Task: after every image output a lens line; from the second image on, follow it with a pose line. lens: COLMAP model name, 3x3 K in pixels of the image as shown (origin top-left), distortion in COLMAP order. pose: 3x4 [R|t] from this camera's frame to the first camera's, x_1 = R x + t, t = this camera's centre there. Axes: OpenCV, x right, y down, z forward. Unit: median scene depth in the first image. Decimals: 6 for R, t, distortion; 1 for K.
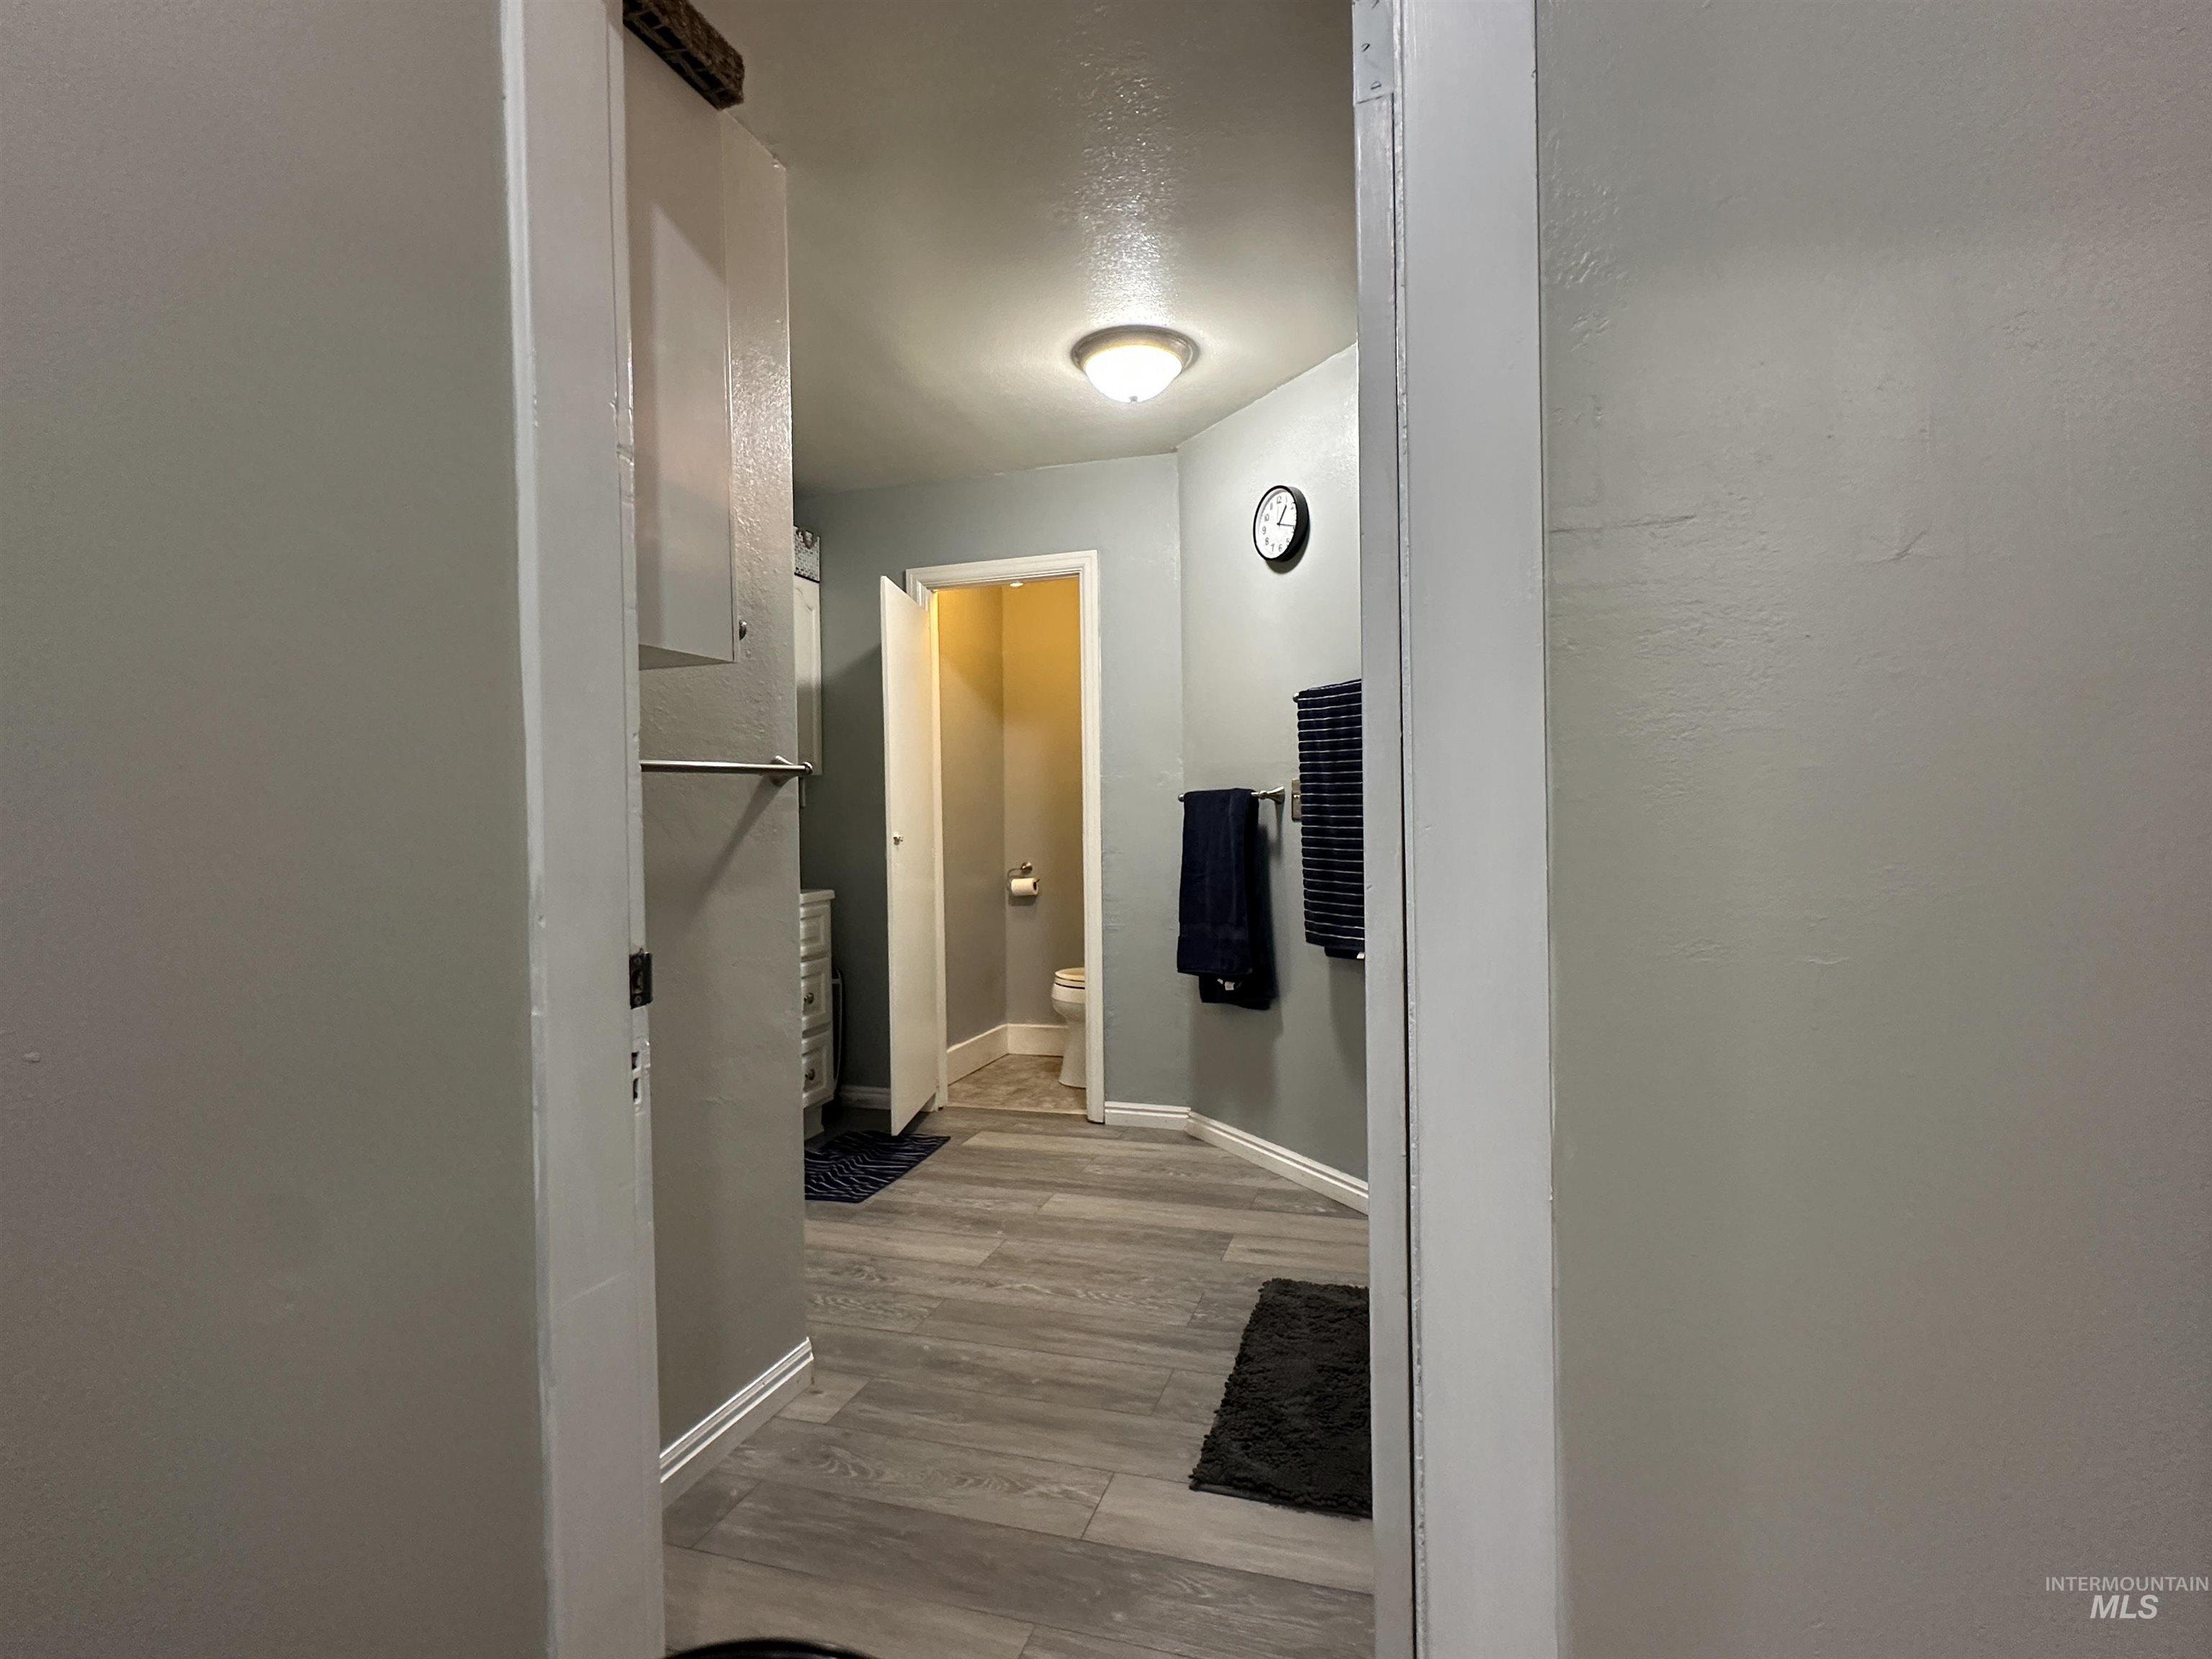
lens RADIAL K [[1140.3, 0, 1106.0], [0, 1140.3, 829.5], [0, 0, 1]] dist [-0.000697, 0.000253]
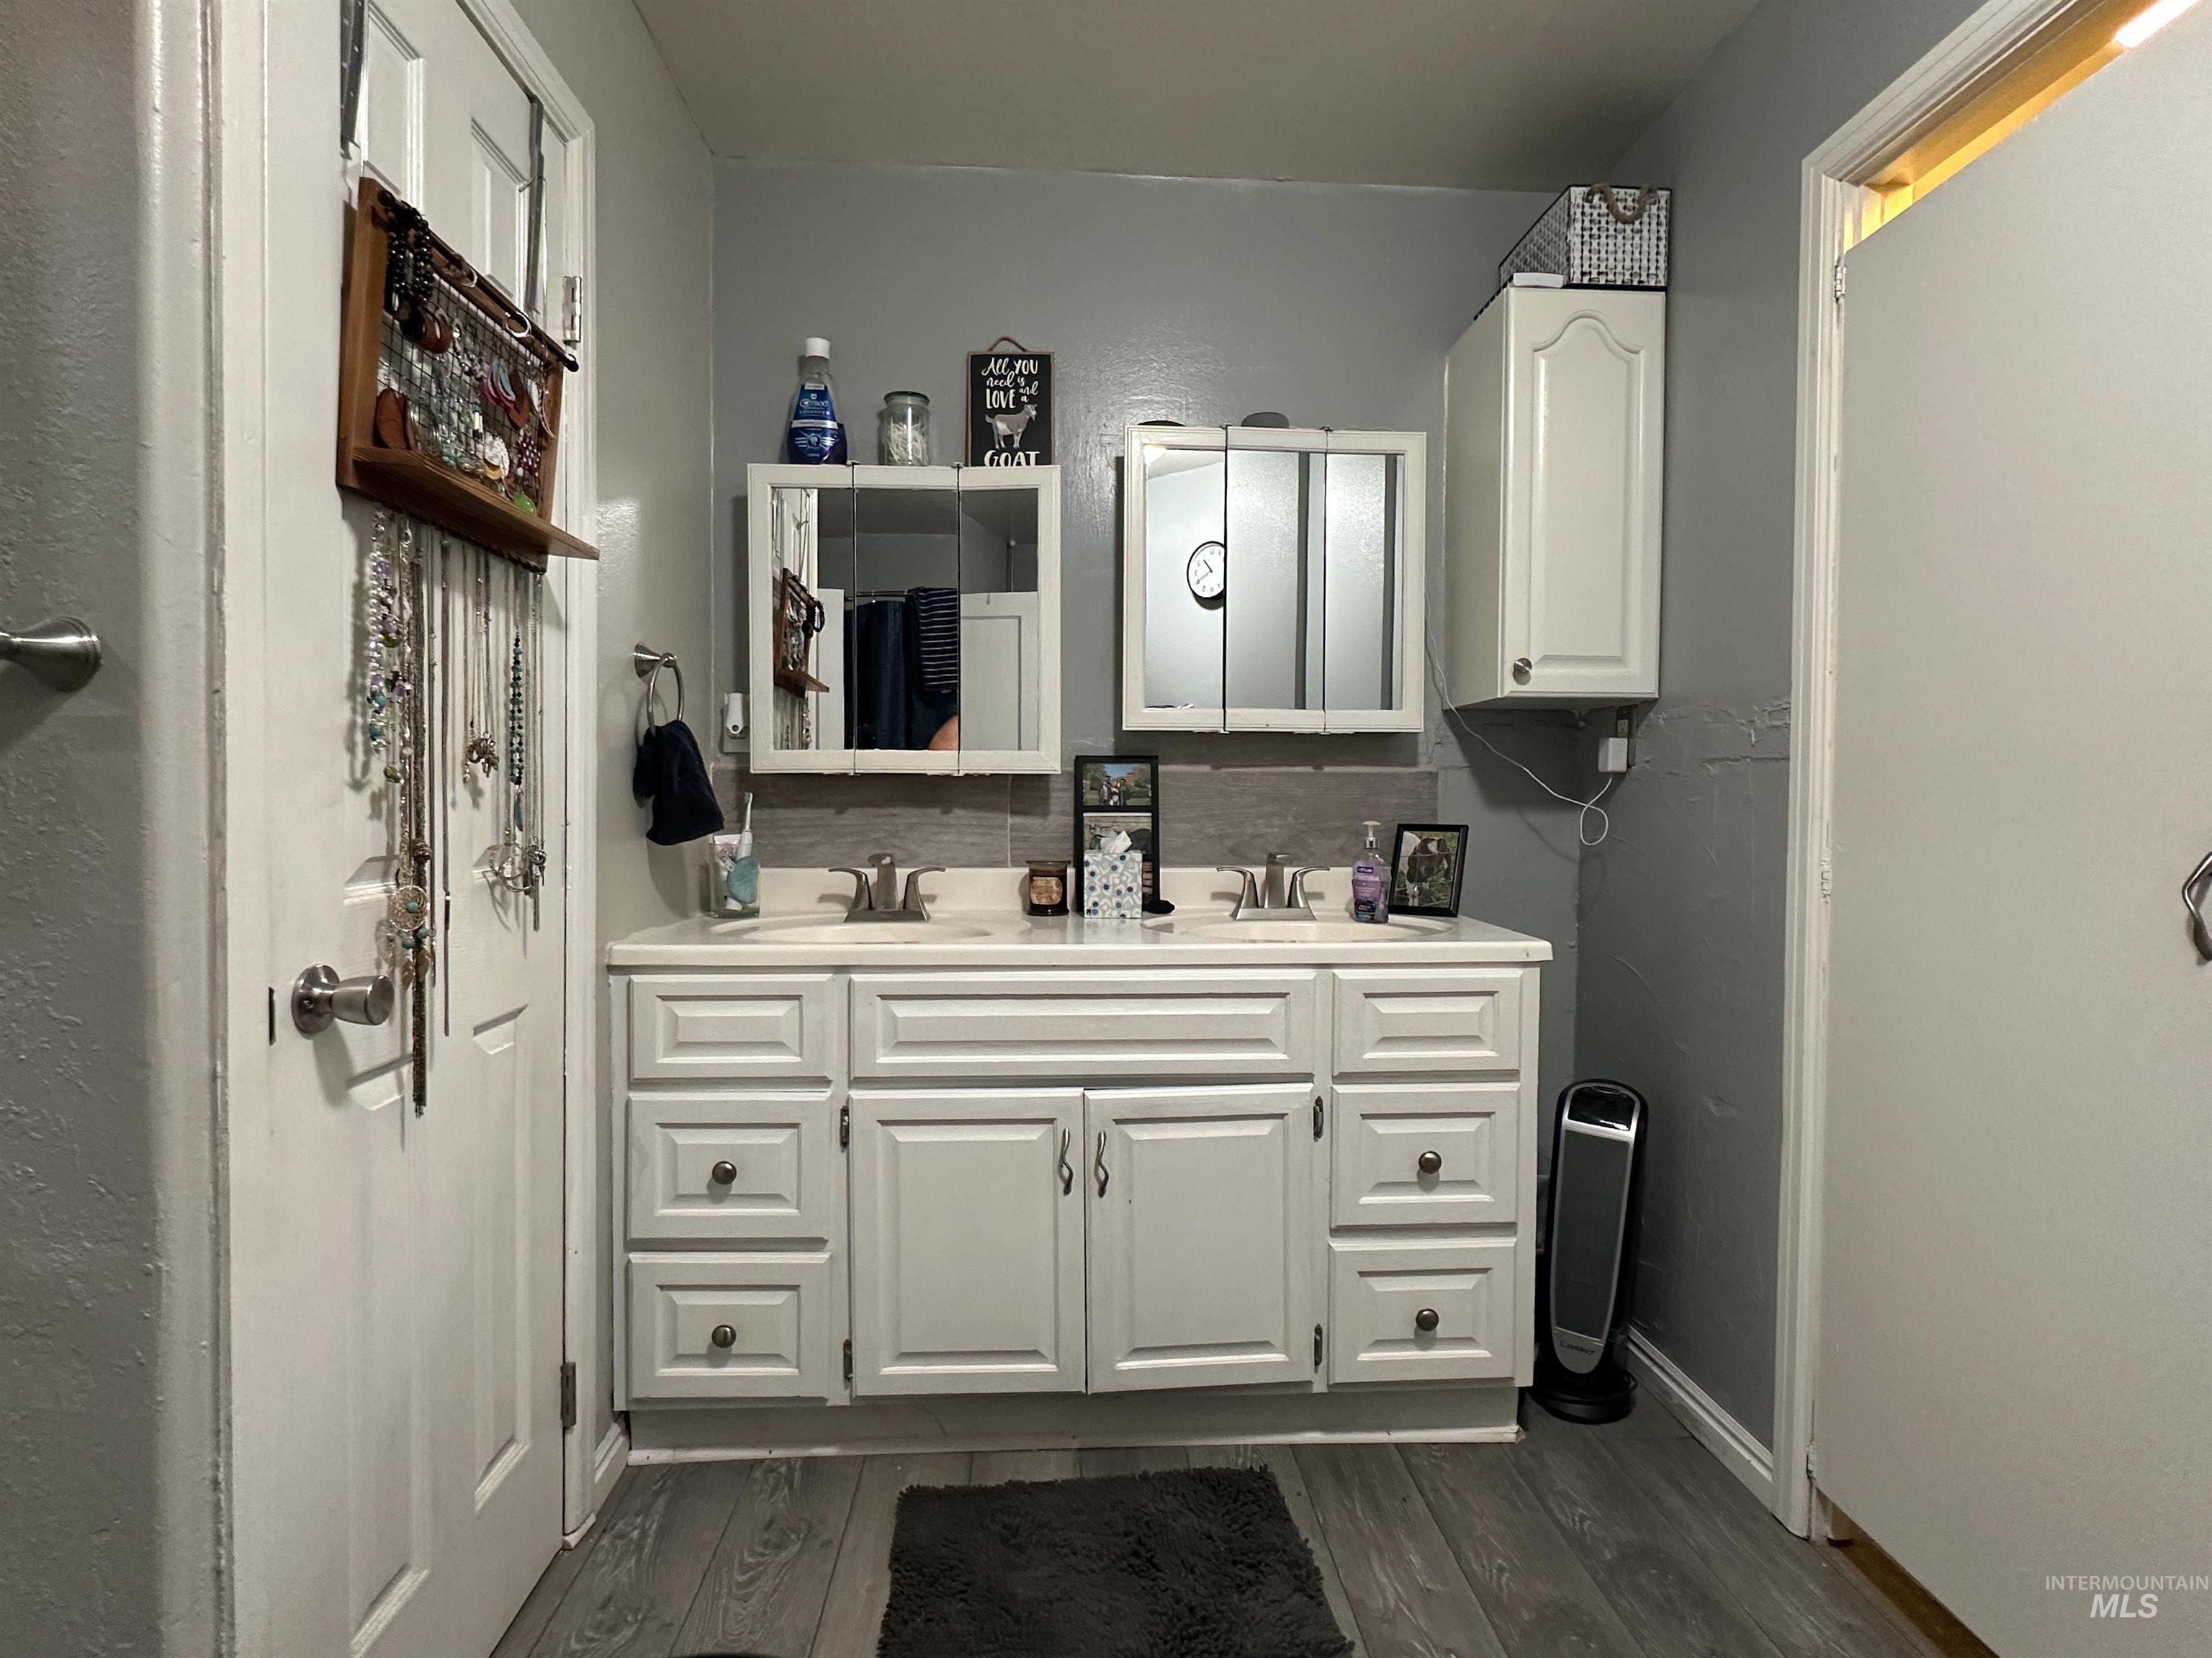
lens RADIAL K [[1140.2, 0, 1106.0], [0, 1140.2, 829.0], [0, 0, 1]] dist [-0.000697, 0.000253]
pose [[0.352872, 0.037035, -0.934938, 0.119042], [-0.022389, 0.999264, 0.031132, -0.002328], [0.935404, 0.009947, 0.353442, 0.629887]]
